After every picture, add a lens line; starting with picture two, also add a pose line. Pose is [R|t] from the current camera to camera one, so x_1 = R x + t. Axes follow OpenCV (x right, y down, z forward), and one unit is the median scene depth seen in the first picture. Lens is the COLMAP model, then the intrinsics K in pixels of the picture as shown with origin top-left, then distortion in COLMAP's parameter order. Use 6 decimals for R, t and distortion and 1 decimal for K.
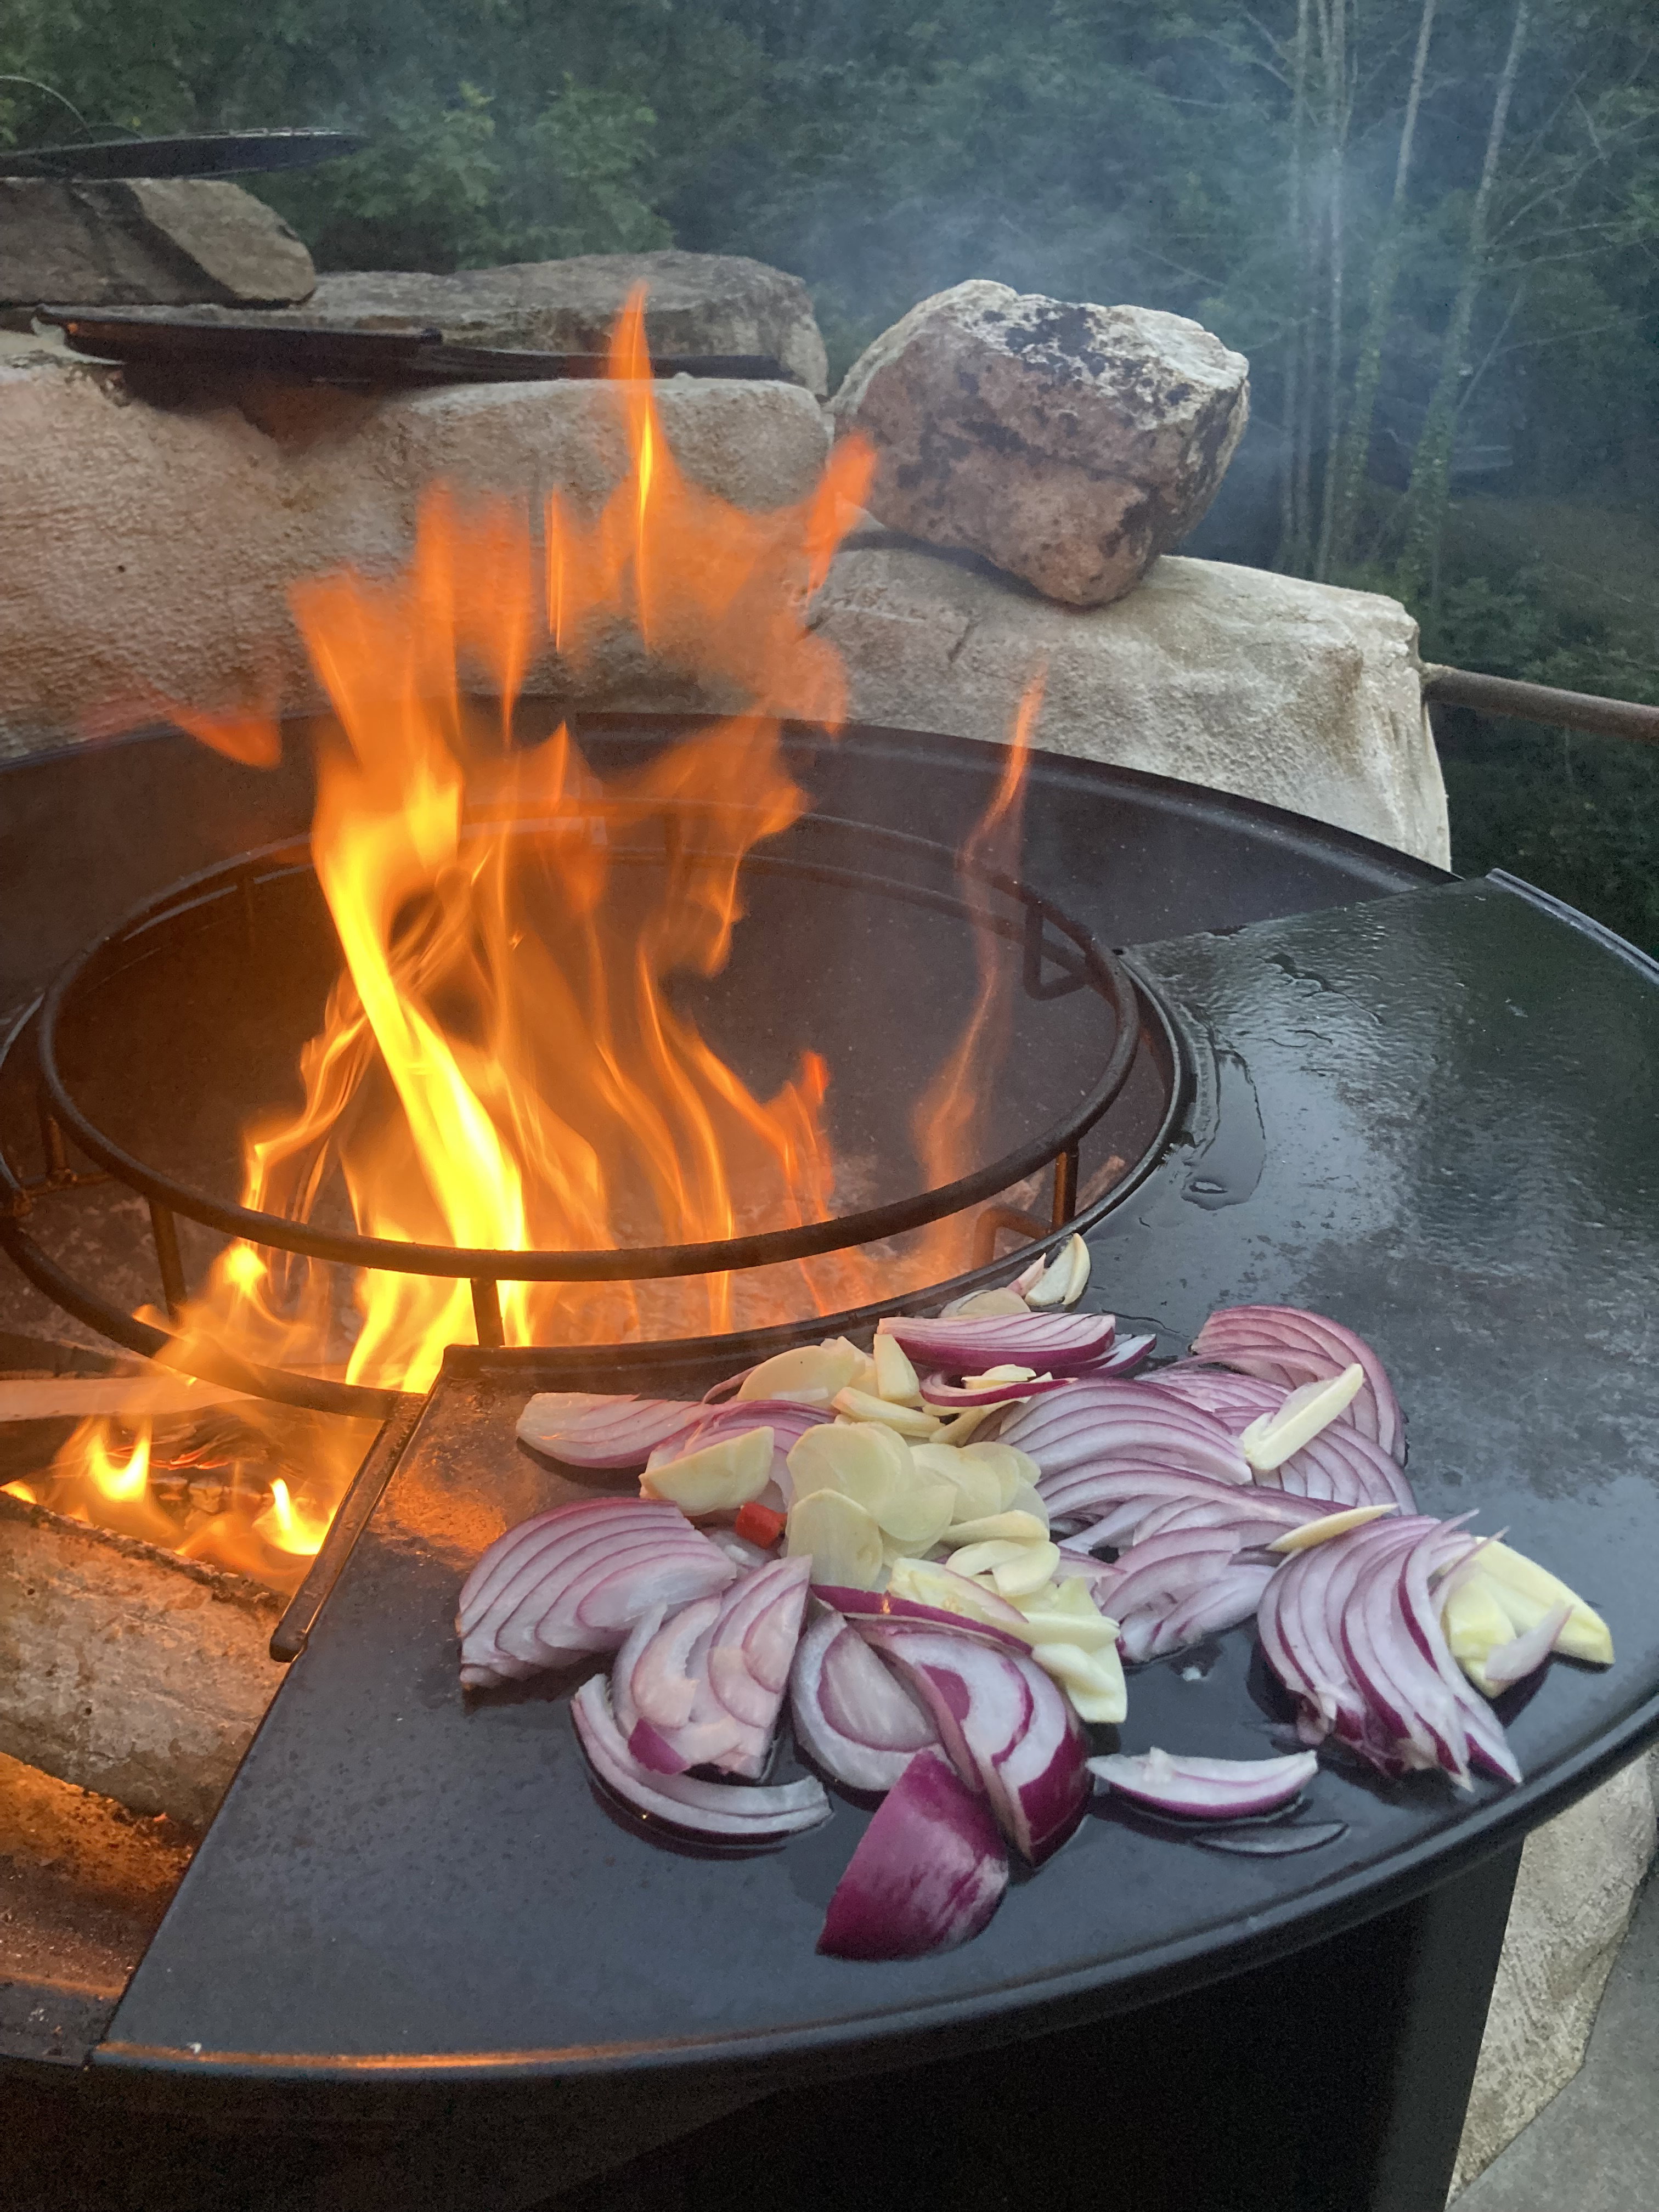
lens RADIAL K [[1829.7, 0, 832.0], [0, 1829.7, 1109.6], [0, 0, 1]] dist [0.004186, 0.002293]
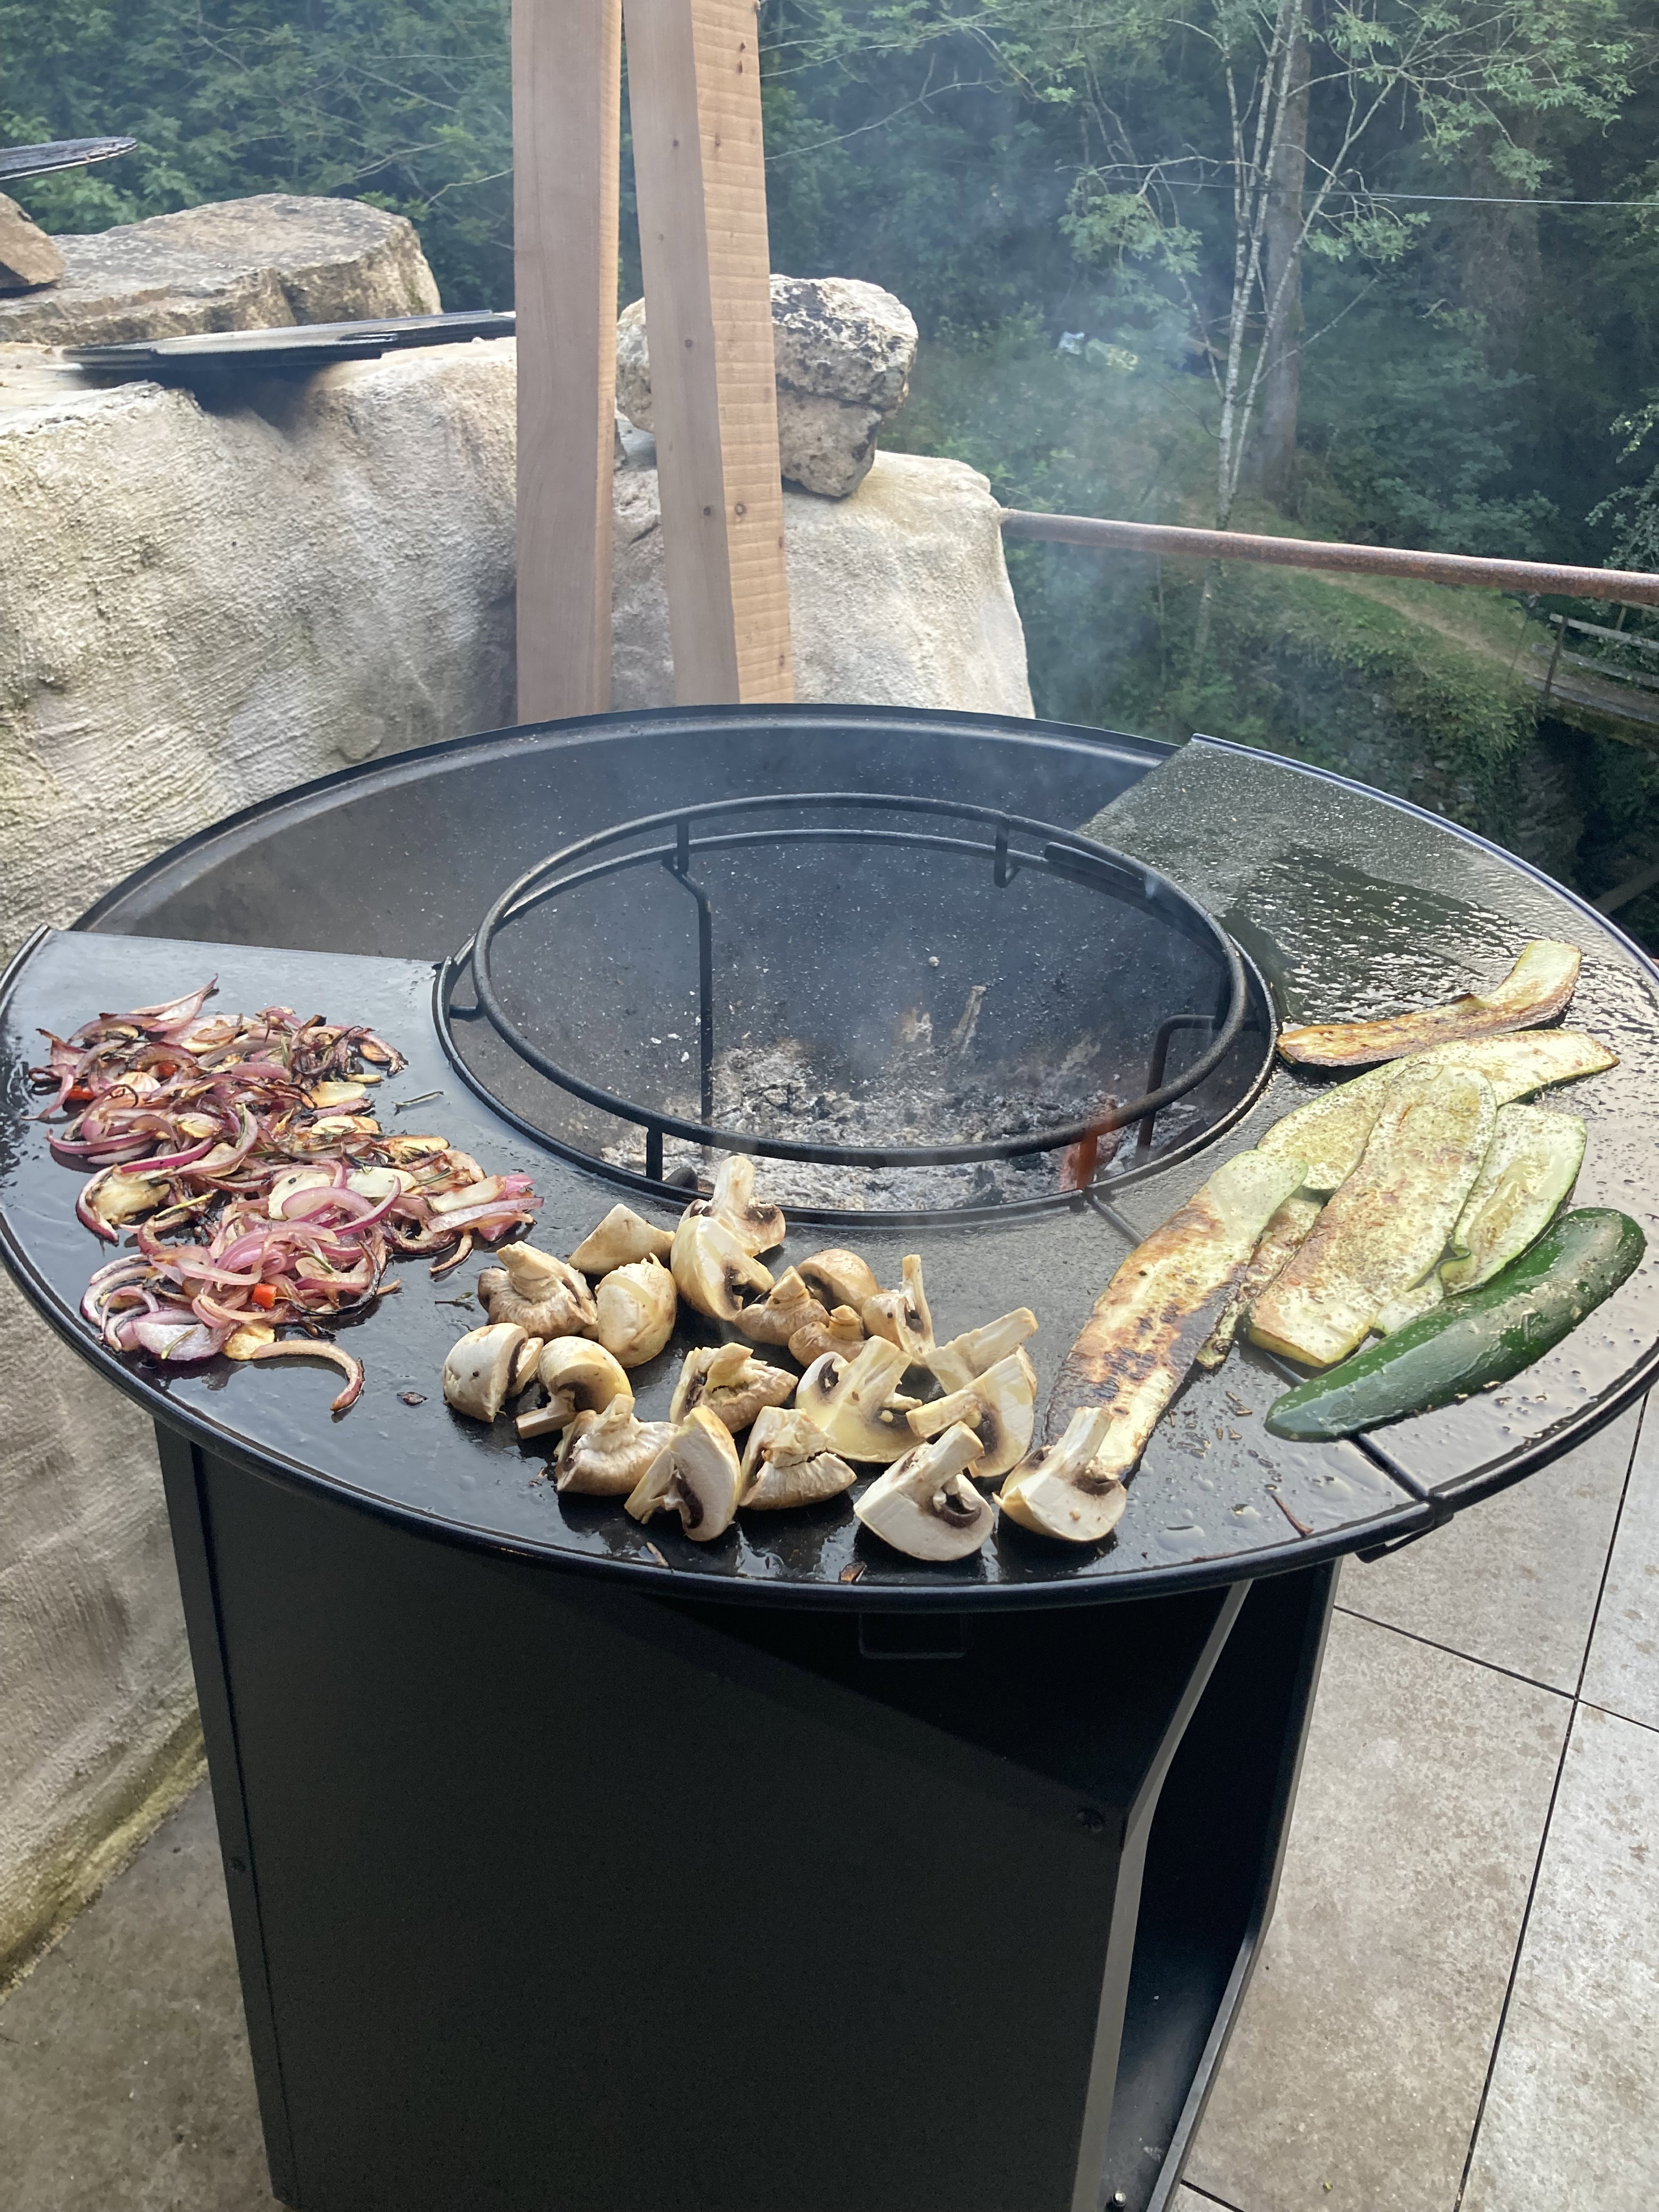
lens RADIAL K [[1829.7, 0, 827.5], [0, 1829.7, 1103.4], [0, 0, 1]] dist [0.004186, 0.002293]
pose [[0.924424, -0.201720, 0.323650, -0.441934], [0.174802, 0.978382, 0.110516, 0.027390], [-0.338946, -0.045589, 0.939701, -0.364899]]
